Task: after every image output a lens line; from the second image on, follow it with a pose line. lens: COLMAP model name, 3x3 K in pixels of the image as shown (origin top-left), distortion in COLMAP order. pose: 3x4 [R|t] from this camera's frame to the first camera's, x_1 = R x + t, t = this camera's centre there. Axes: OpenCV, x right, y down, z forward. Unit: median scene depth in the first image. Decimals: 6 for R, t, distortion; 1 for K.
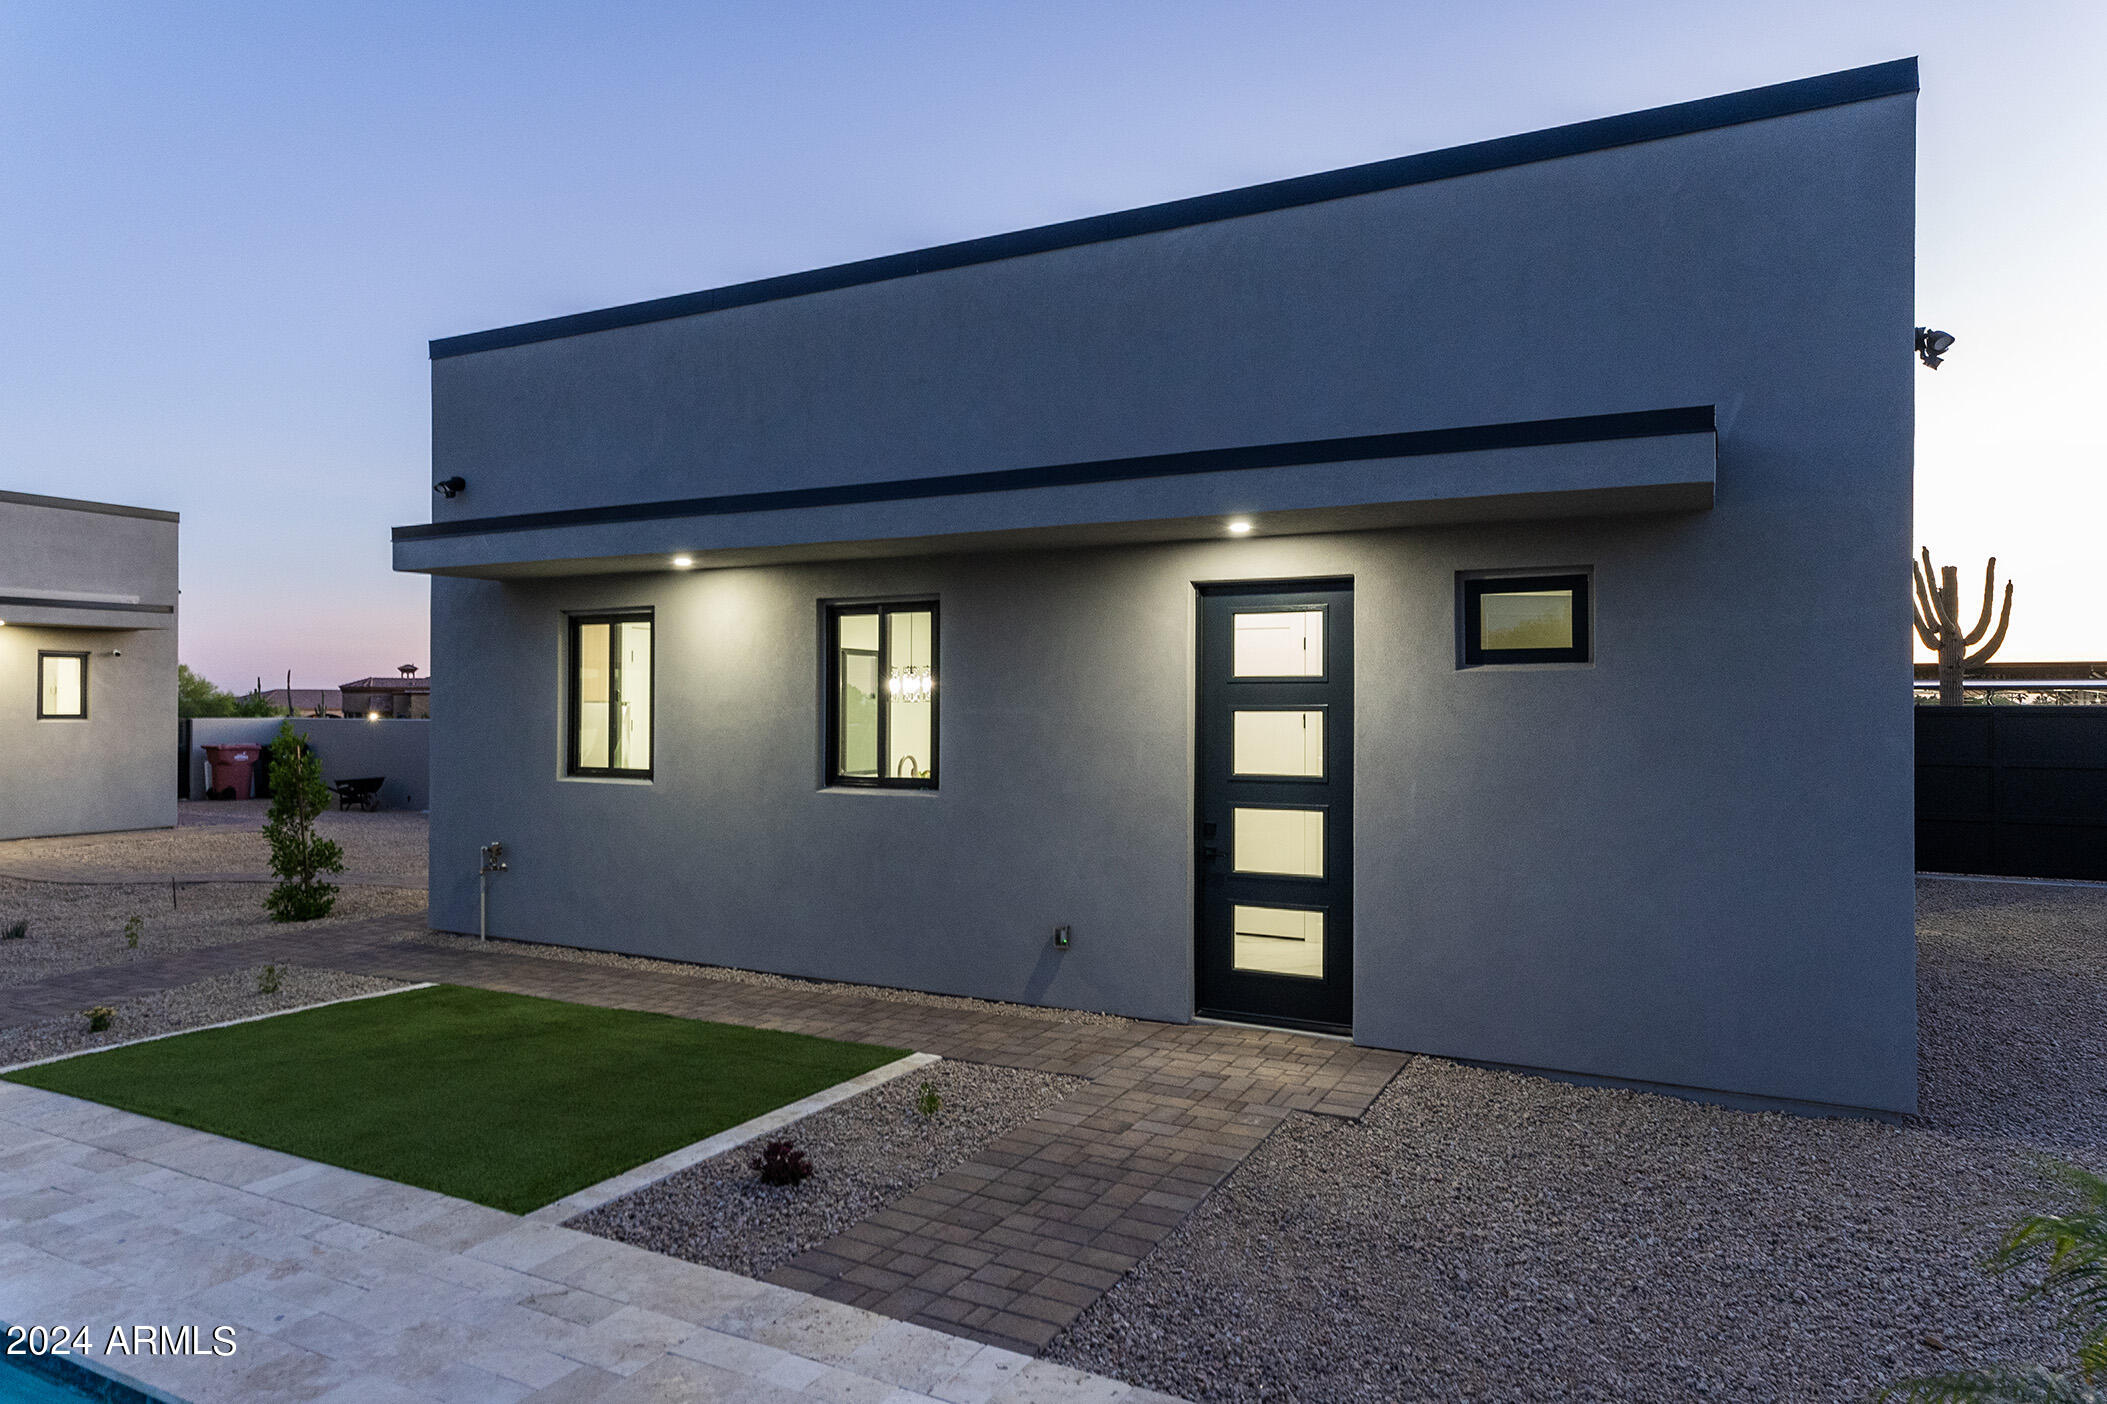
lens RADIAL K [[1300.4, 0, 1058.0], [0, 1300.4, 701.6], [0, 0, 1]] dist [0.003028, -0.001834]
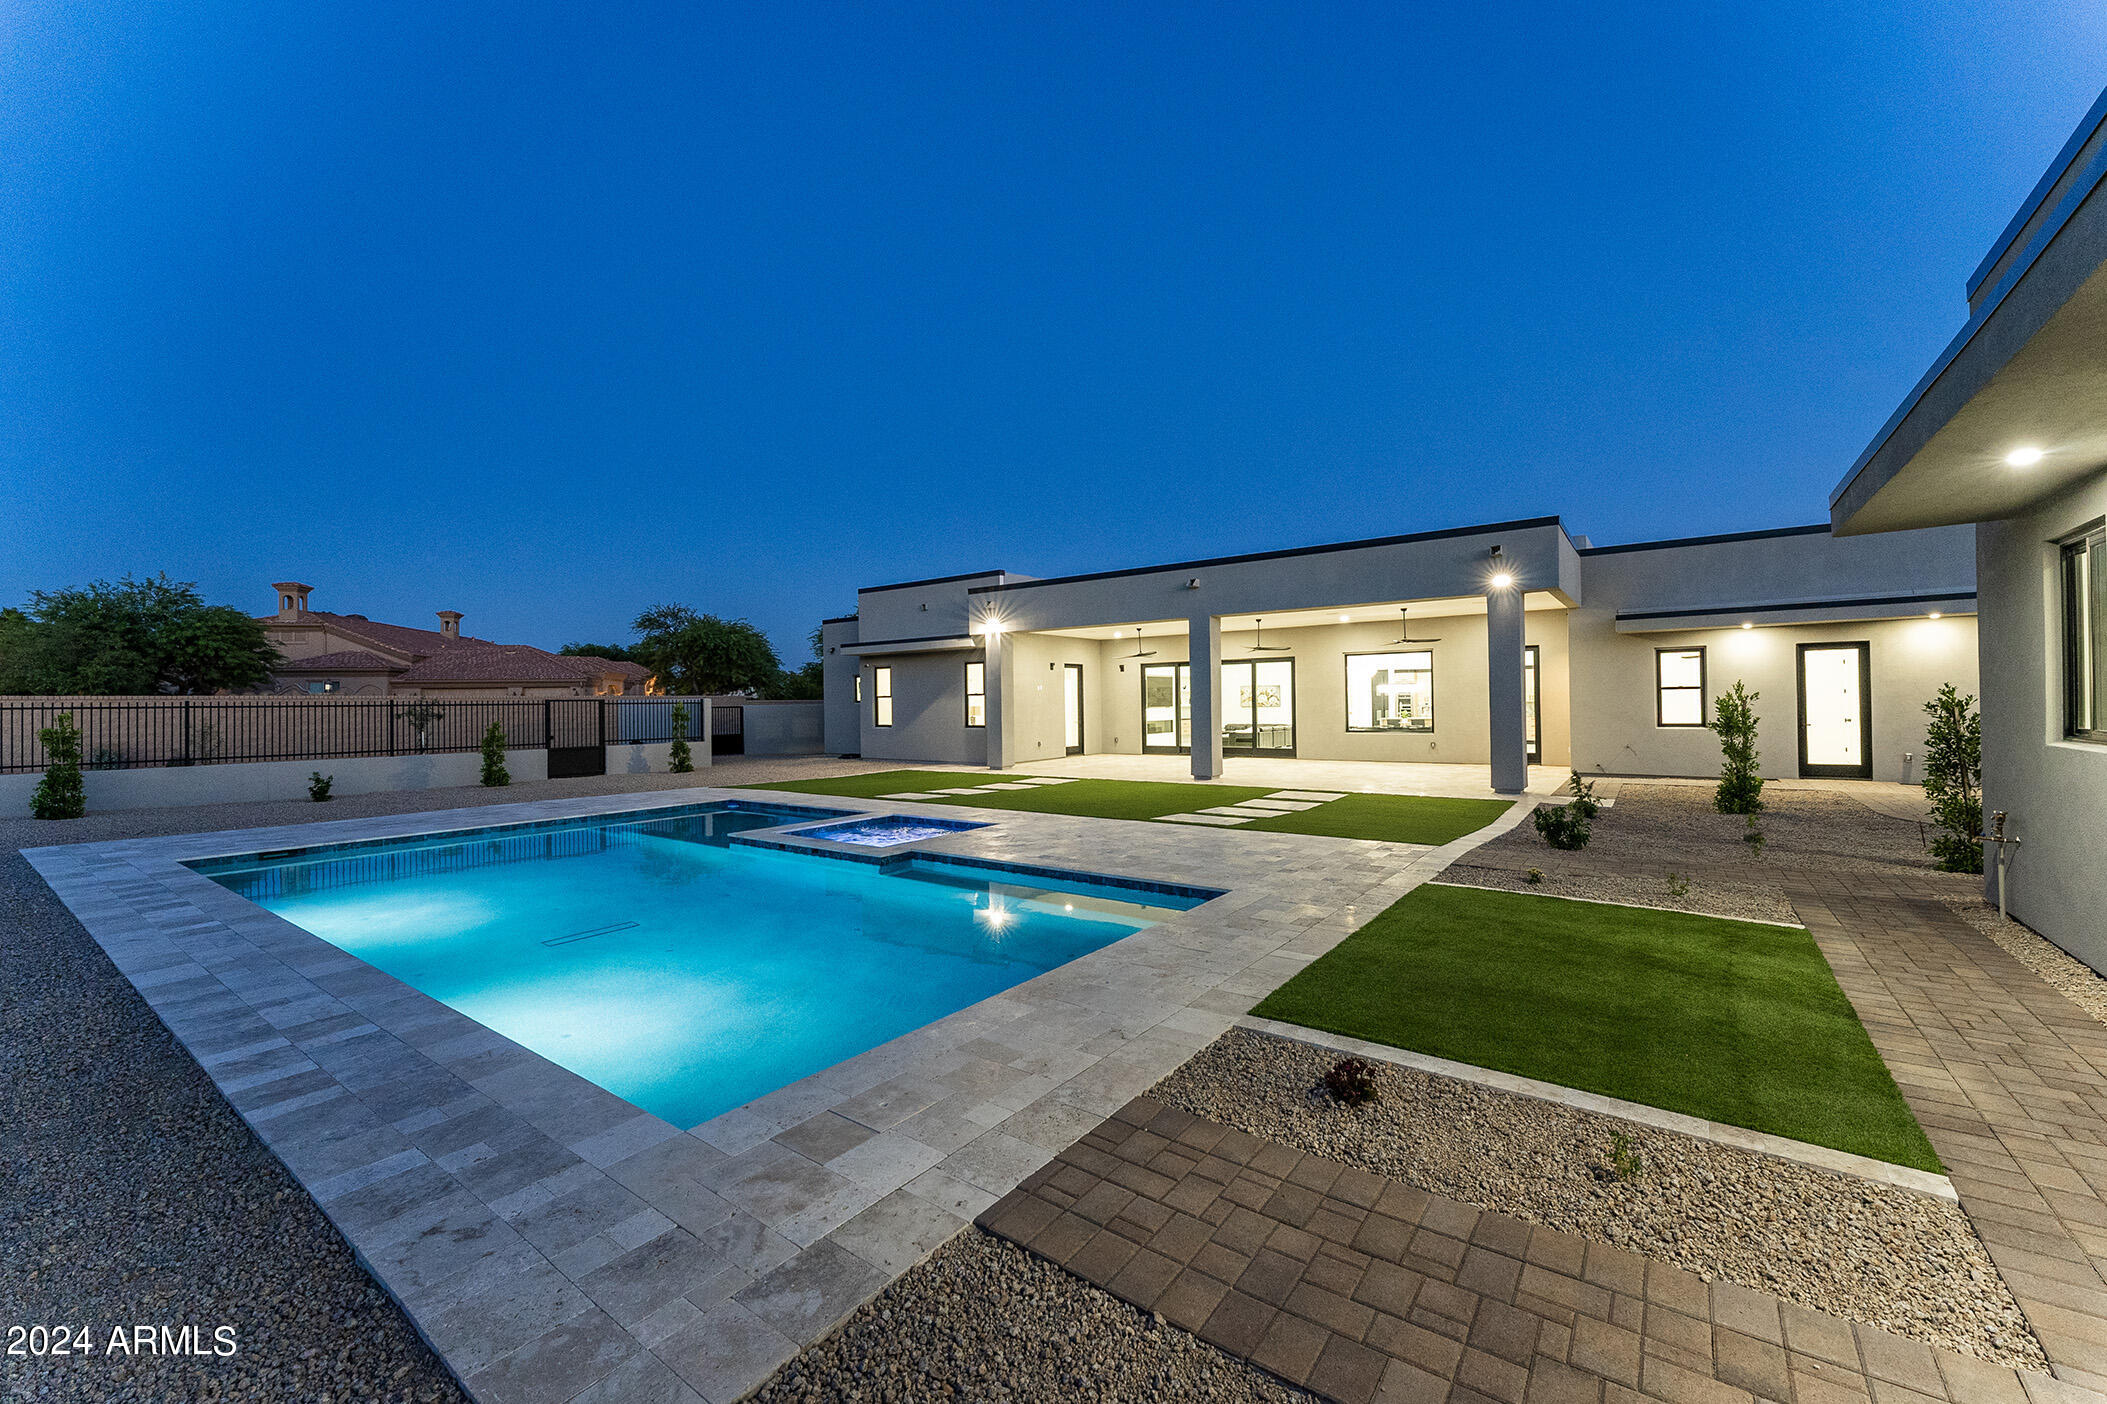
lens RADIAL K [[845.2, 0, 1045.9], [0, 845.2, 699.2], [0, 0, 1]] dist [0.002813, 0.000005]
pose [[-0.167995, -0.007651, -0.985758, 0.358514], [0.012204, 0.999877, -0.009841, 0.039095], [0.985712, -0.013683, -0.167881, 0.631746]]
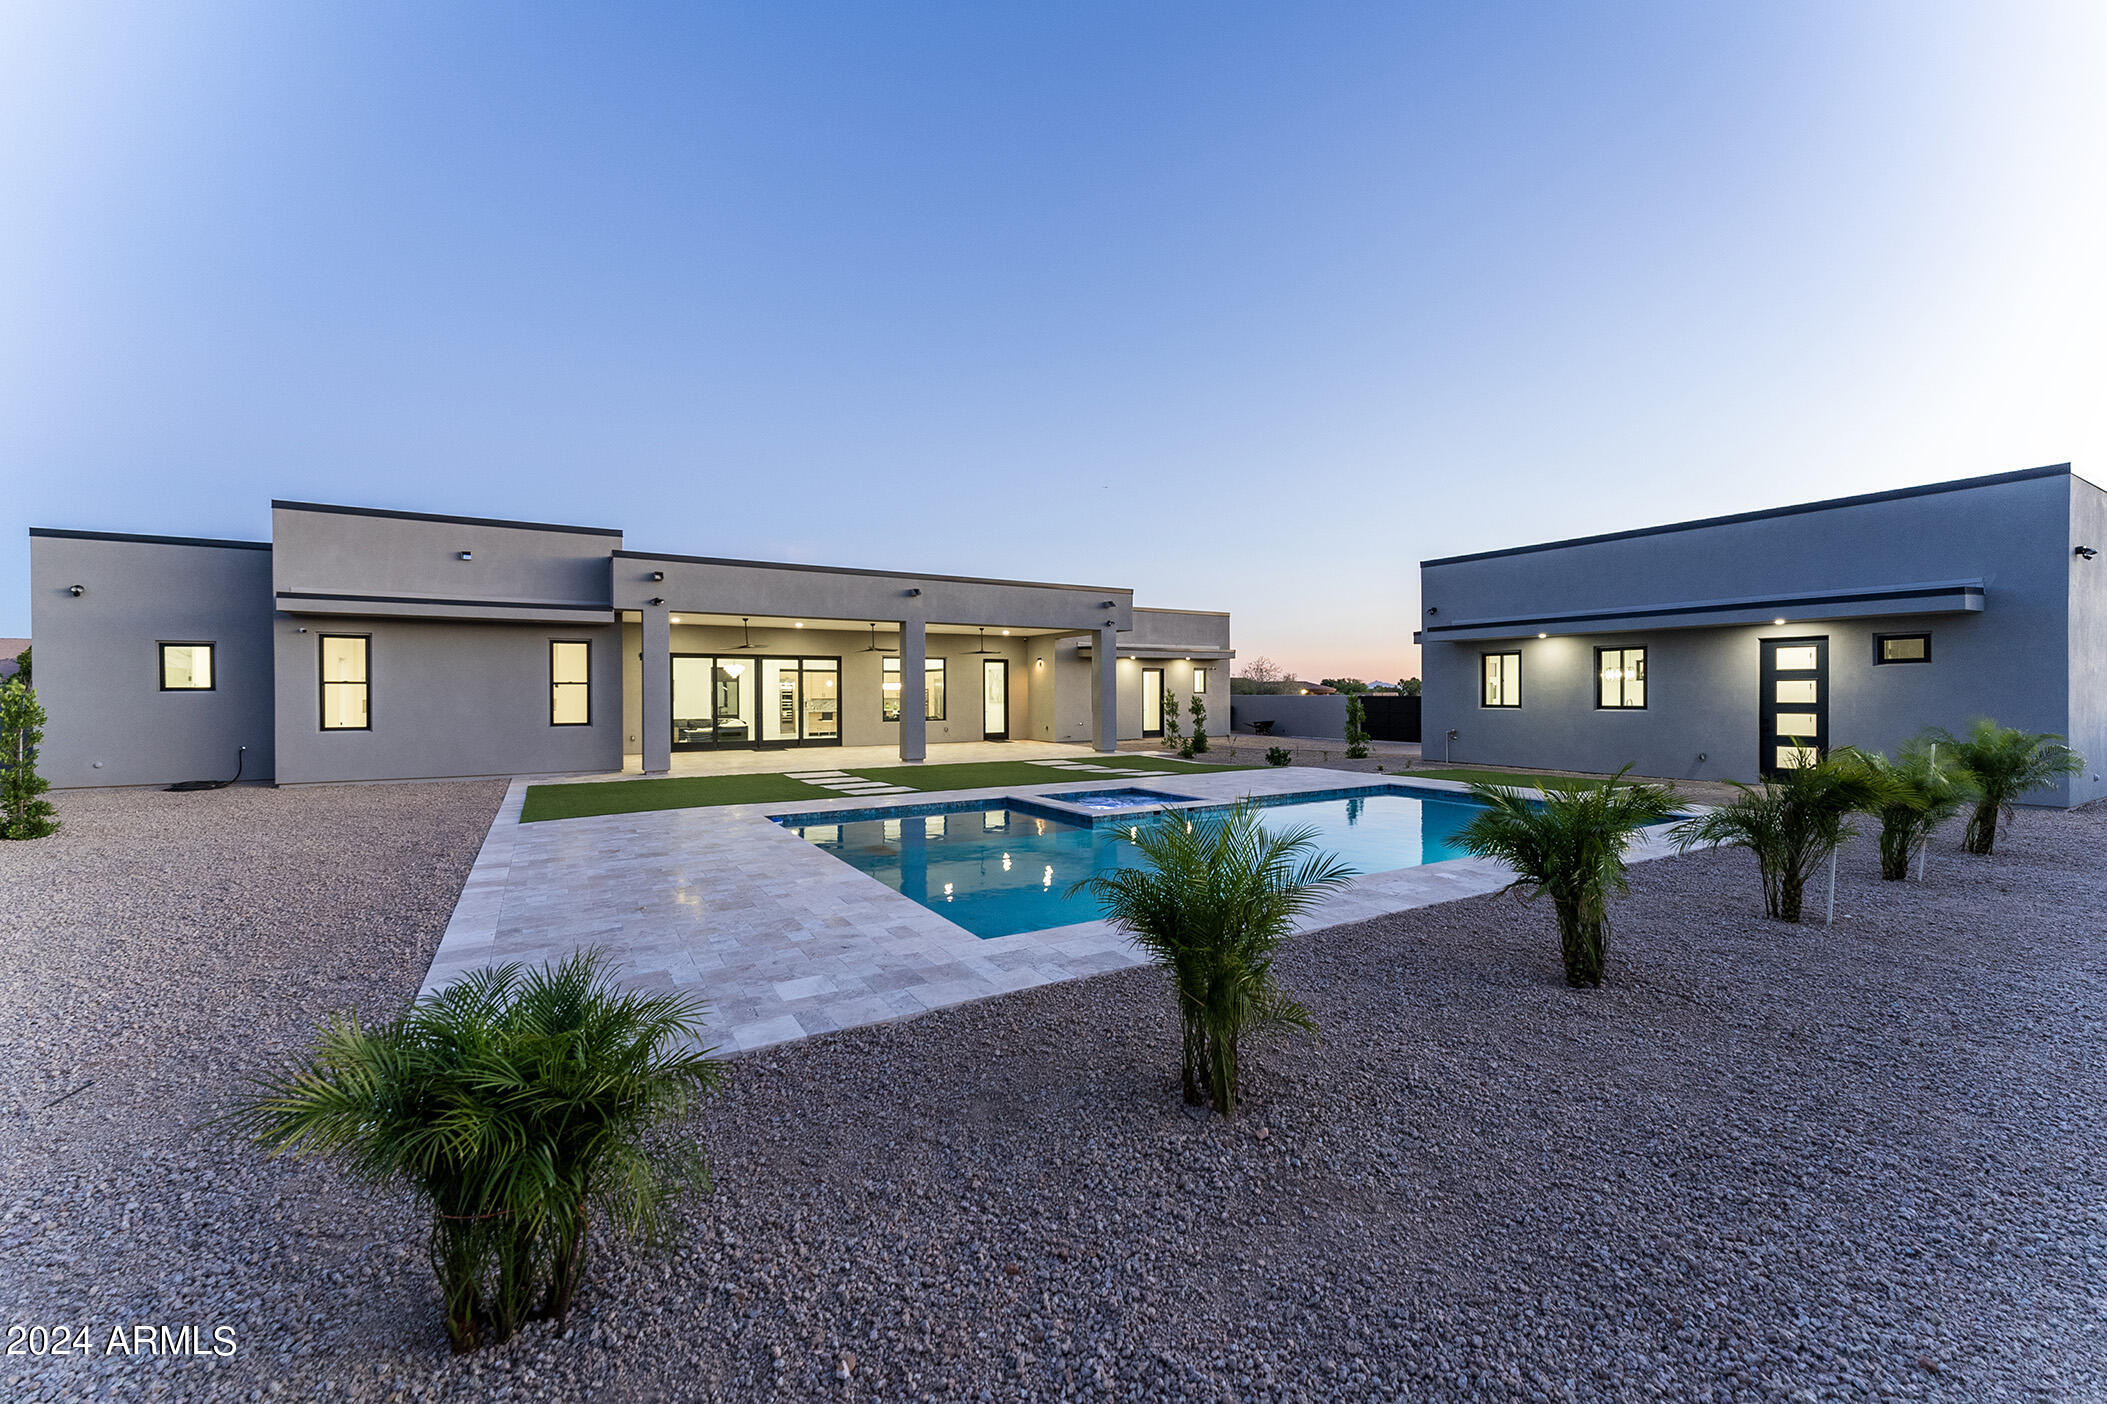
lens RADIAL K [[845.2, 0, 1051.9], [0, 845.2, 694.4], [0, 0, 1]] dist [0.002813, 0.000005]
pose [[0.850217, -0.004824, -0.526411, -0.262163], [0.006524, 0.999978, 0.001375, 0.024732], [0.526393, -0.004603, 0.850229, -1.567345]]
